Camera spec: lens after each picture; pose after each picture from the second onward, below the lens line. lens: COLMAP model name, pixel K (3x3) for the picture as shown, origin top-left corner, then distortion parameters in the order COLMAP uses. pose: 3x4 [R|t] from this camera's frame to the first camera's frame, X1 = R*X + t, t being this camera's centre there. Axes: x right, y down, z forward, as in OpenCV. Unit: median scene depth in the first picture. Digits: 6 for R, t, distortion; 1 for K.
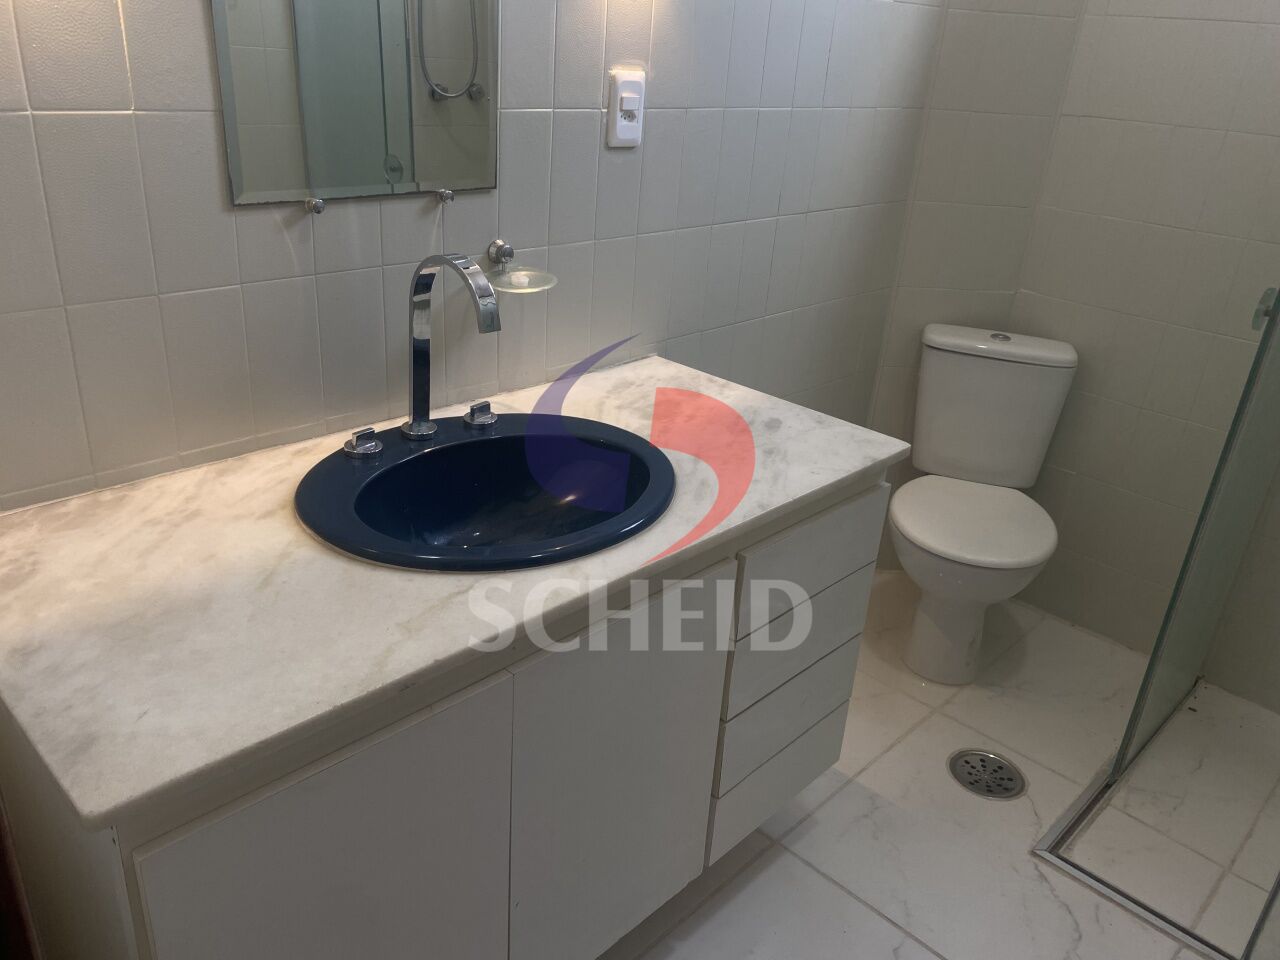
lens RADIAL K [[979.0, 0, 641.2], [0, 979.0, 488.1], [0, 0, 1]] dist [0.042360, -0.006358]
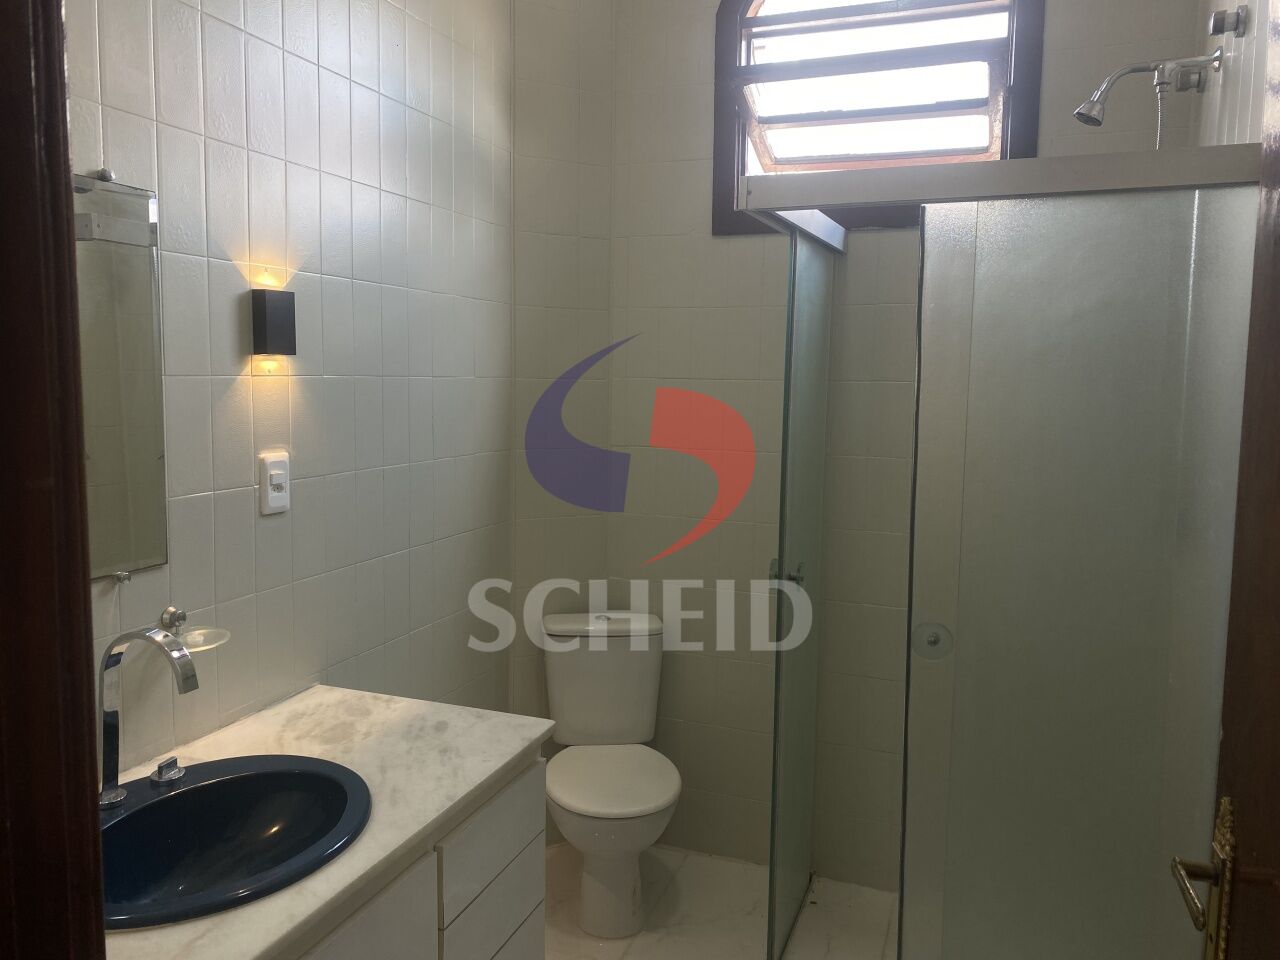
lens RADIAL K [[977.2, 0, 623.2], [0, 977.2, 482.9], [0, 0, 1]] dist [0.019928, -0.010607]
pose [[0.918889, -0.096855, 0.382443, -0.081506], [0.206859, 0.943737, -0.258010, 0.006428], [-0.335936, 0.316194, 0.887225, -0.189026]]
